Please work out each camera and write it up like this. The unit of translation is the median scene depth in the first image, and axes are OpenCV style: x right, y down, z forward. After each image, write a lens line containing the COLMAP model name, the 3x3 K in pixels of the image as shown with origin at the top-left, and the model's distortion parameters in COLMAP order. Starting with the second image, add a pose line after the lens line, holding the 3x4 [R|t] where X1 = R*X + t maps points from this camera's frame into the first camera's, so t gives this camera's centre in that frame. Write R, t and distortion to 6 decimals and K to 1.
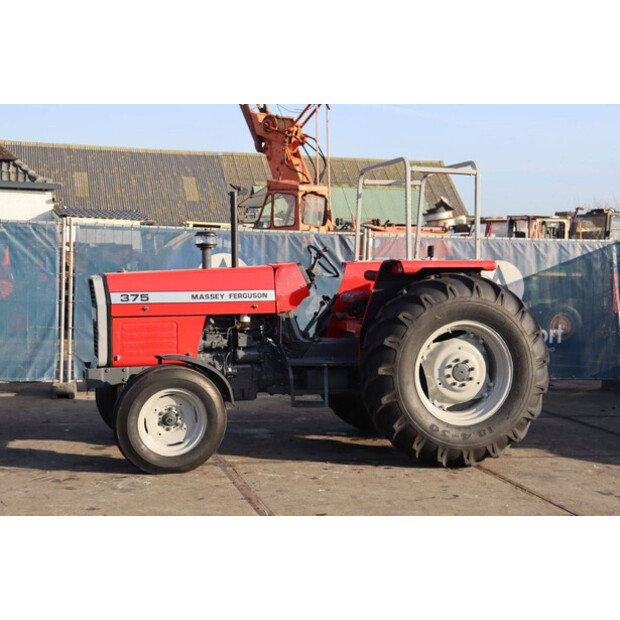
lens RADIAL K [[1034.9, 0, 312.3], [0, 1034.9, 310.3], [0, 0, 1]] dist [0.167457, 0.000000]
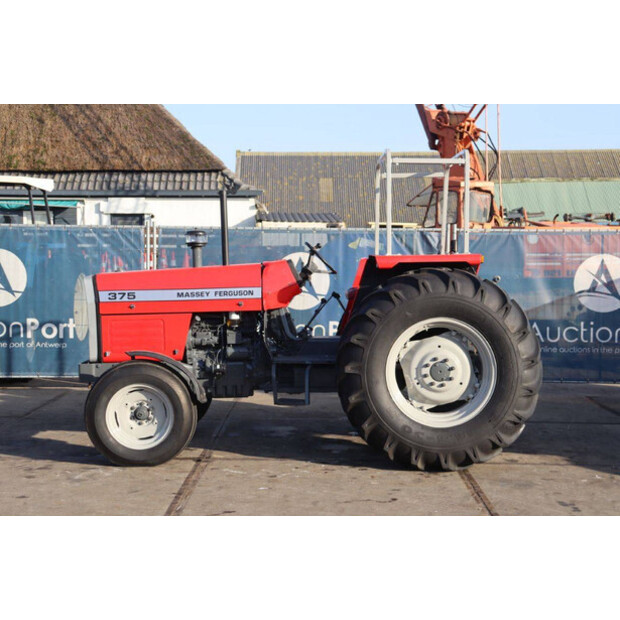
lens RADIAL K [[1034.9, 0, 309.7], [0, 1034.9, 309.3], [0, 0, 1]] dist [0.167457, 0.000000]
pose [[0.963745, -0.003810, -0.266797, 0.283016], [0.003160, 0.999991, -0.002864, 0.004707], [0.266806, 0.001917, 0.963748, 0.049077]]
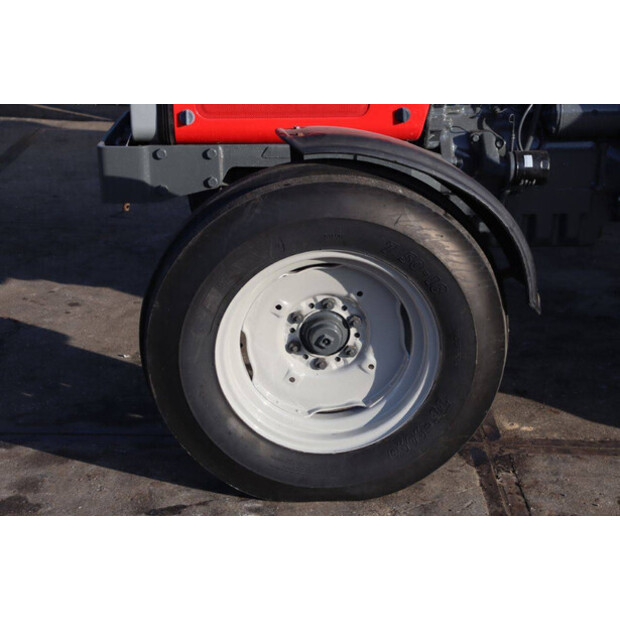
lens RADIAL K [[1156.6, 0, 309.4], [0, 1156.6, 311.1], [0, 0, 1]] dist [0.292806, 0.000000]
pose [[0.968629, 0.086133, -0.233107, -0.057408], [-0.016761, 0.958522, 0.284526, -0.001289], [0.247945, -0.271693, 0.929896, 0.641082]]
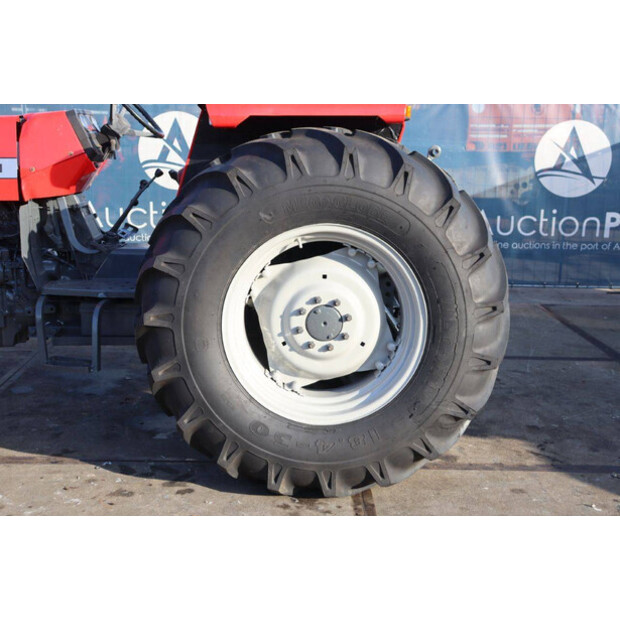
lens RADIAL K [[890.3, 0, 300.3], [0, 890.3, 314.5], [0, 0, 1]] dist [0.049142, 0.000000]
pose [[0.970847, 0.047124, -0.235023, 0.235974], [-0.011790, 0.988685, 0.149540, -0.010824], [0.239410, -0.142409, 0.960418, 0.573670]]
